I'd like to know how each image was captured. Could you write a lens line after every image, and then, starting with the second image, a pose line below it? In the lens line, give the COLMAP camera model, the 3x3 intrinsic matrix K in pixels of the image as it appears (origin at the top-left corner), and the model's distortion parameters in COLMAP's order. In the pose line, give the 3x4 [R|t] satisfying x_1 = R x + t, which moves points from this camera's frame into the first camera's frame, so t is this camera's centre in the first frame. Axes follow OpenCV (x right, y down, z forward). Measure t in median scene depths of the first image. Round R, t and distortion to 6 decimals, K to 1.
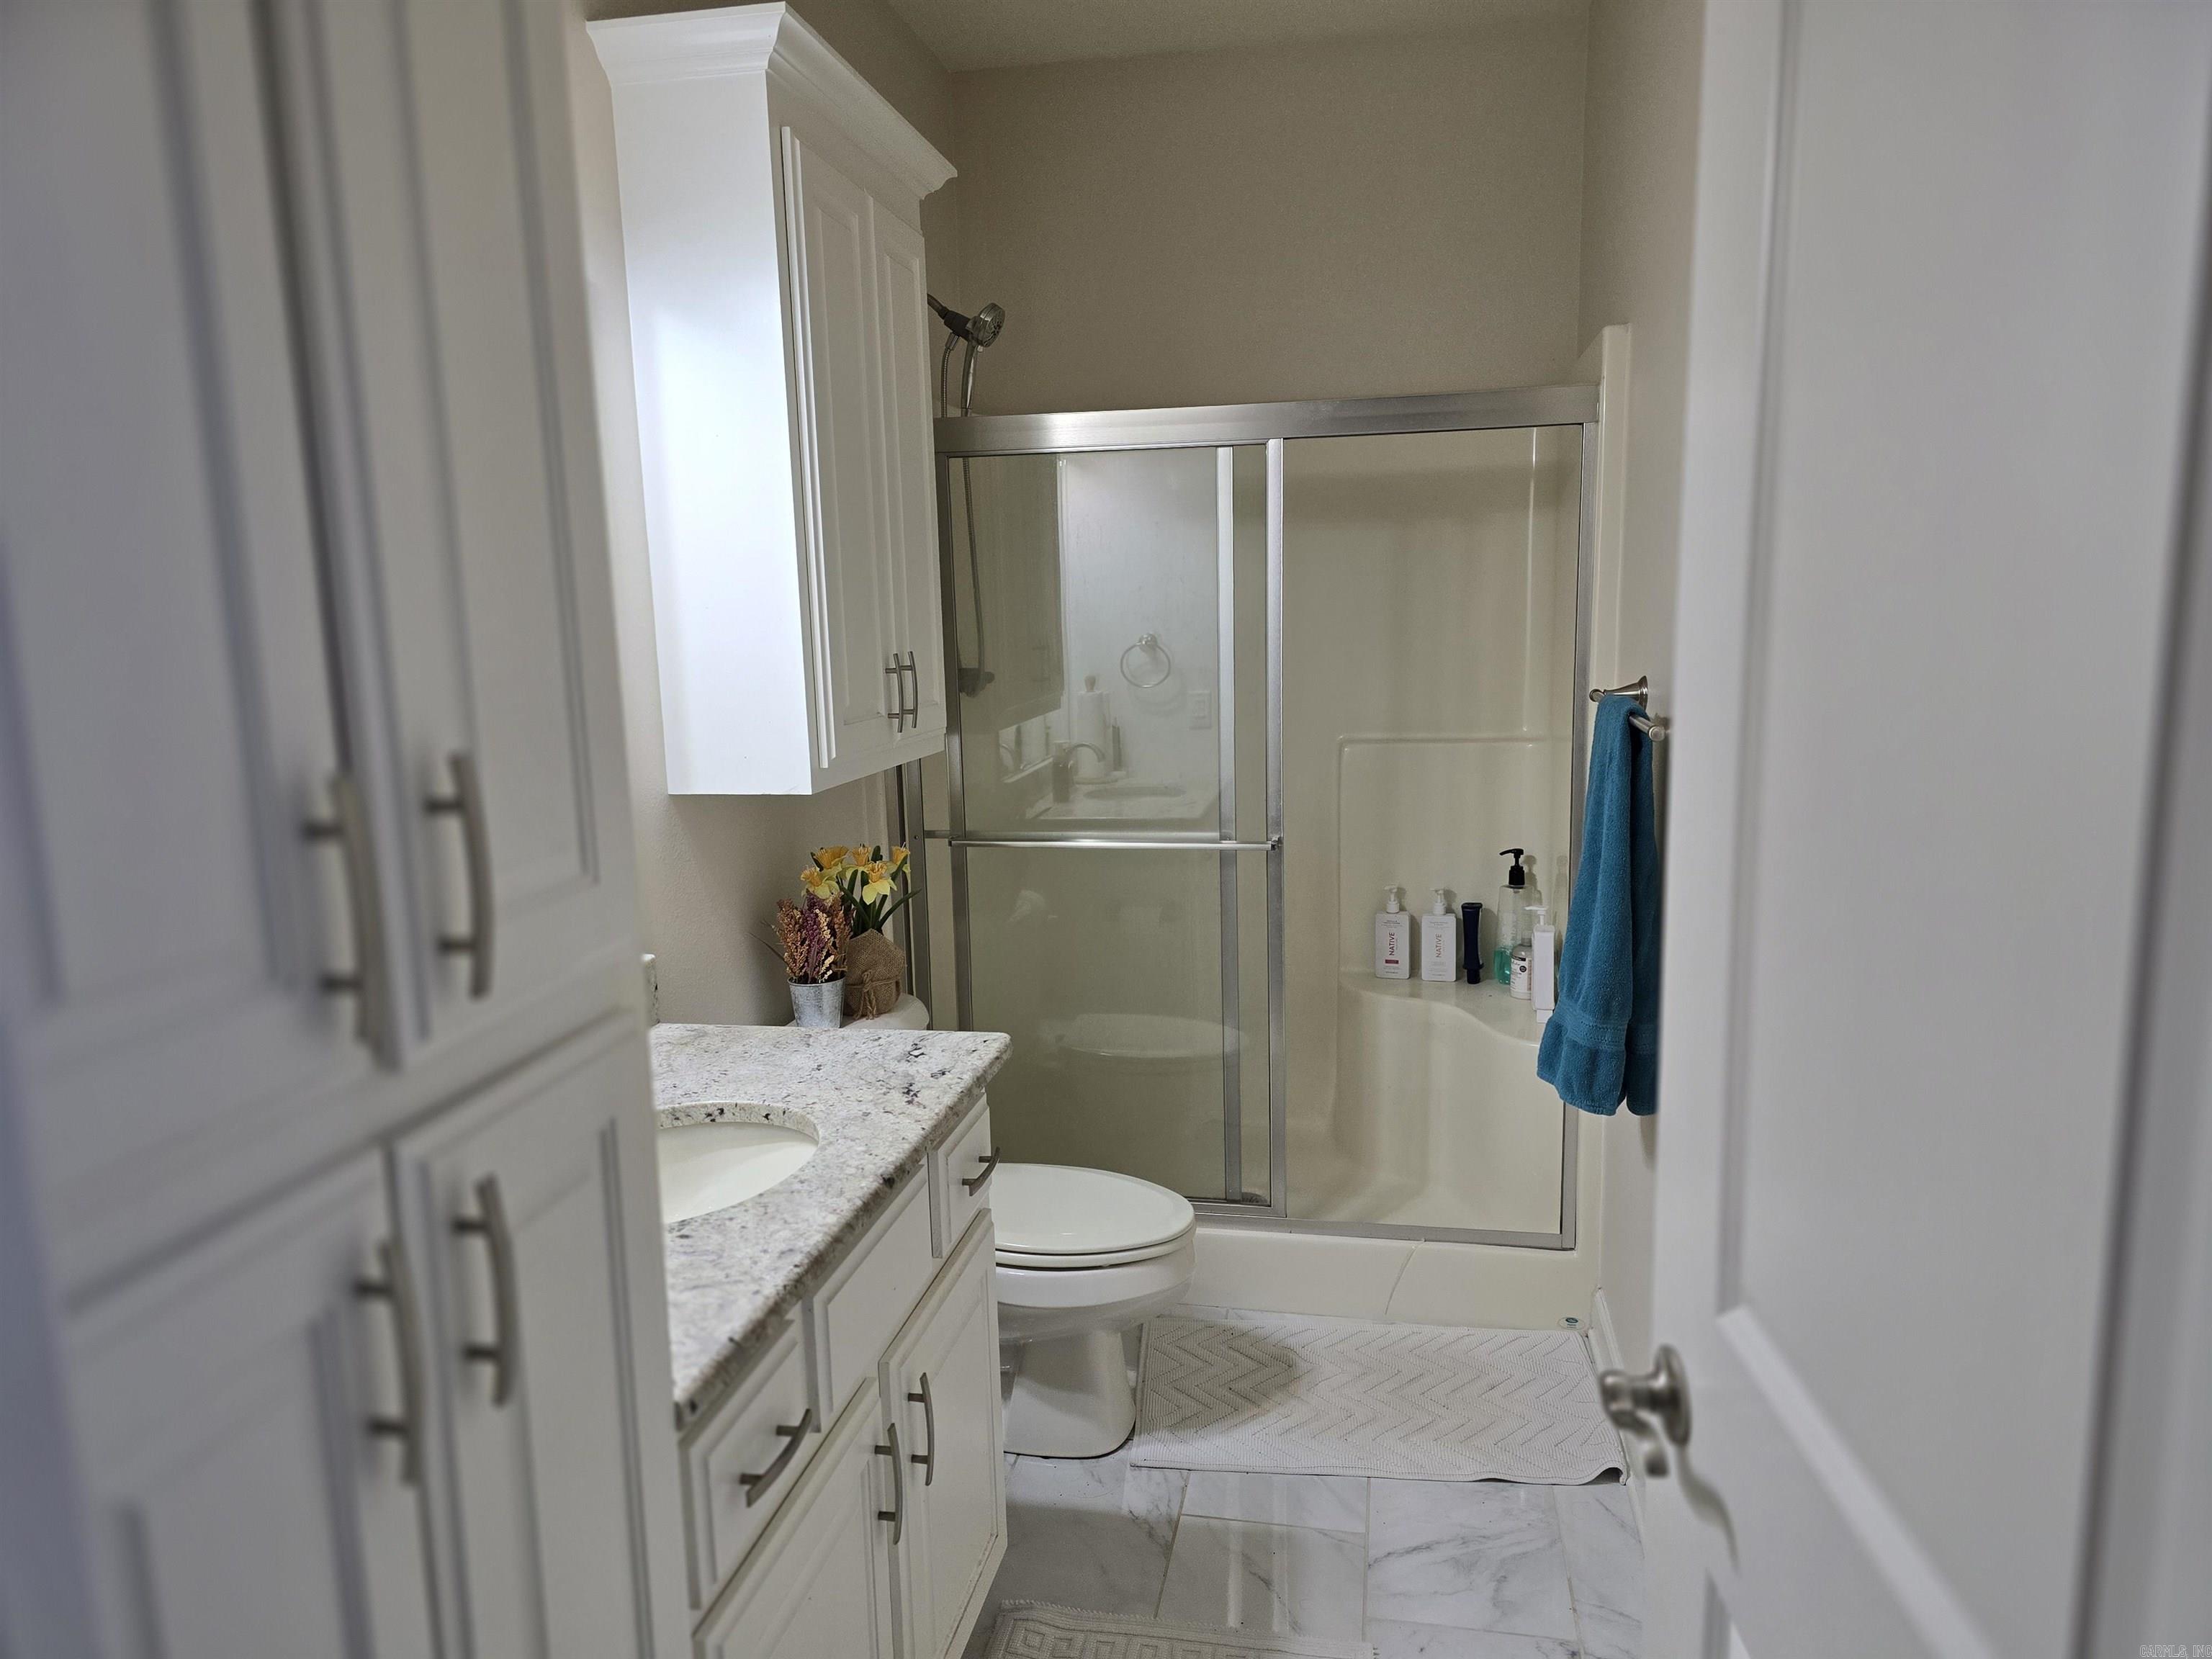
lens RADIAL K [[1440.2, 0, 1106.0], [0, 1440.2, 829.5], [0, 0, 1]] dist [0.078431, -0.096183]
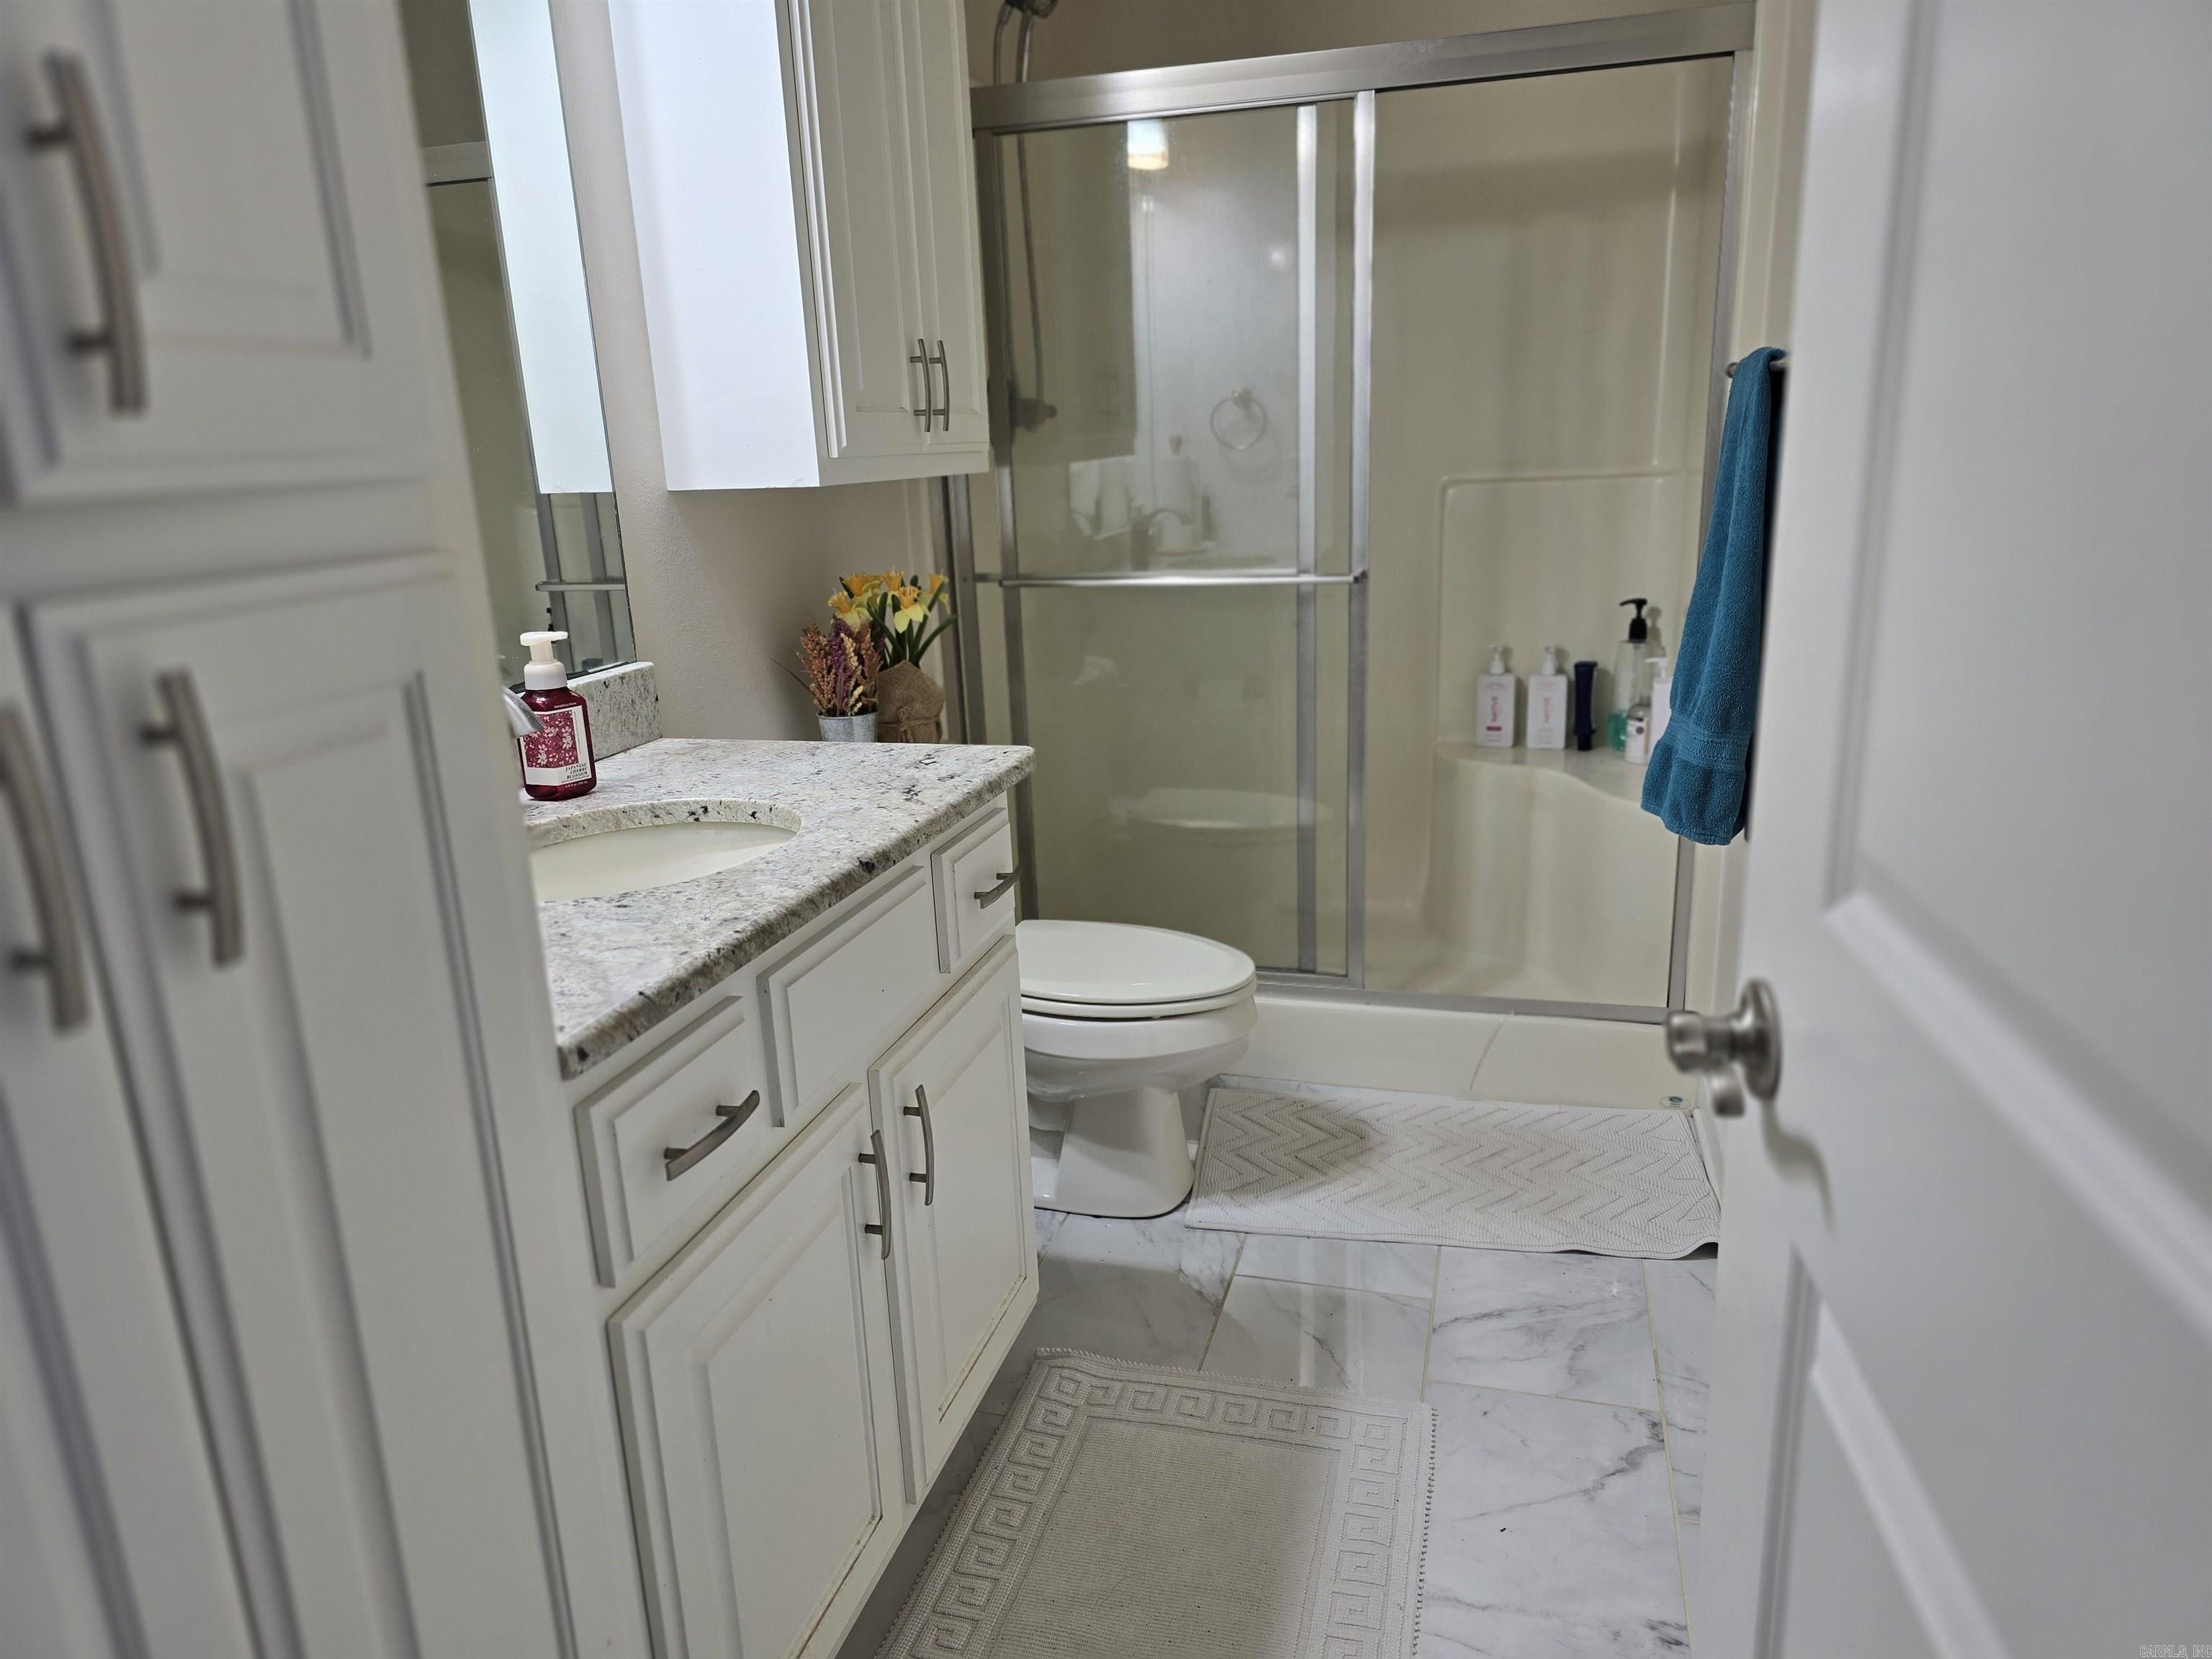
lens RADIAL K [[1451.5, 0, 1106.0], [0, 1451.5, 829.5], [0, 0, 1]] dist [0.071348, -0.078023]
pose [[0.996610, 0.007171, -0.081953, 0.042728], [0.001772, 0.994091, 0.108536, 0.078760], [0.082247, -0.108313, 0.990709, 0.086073]]
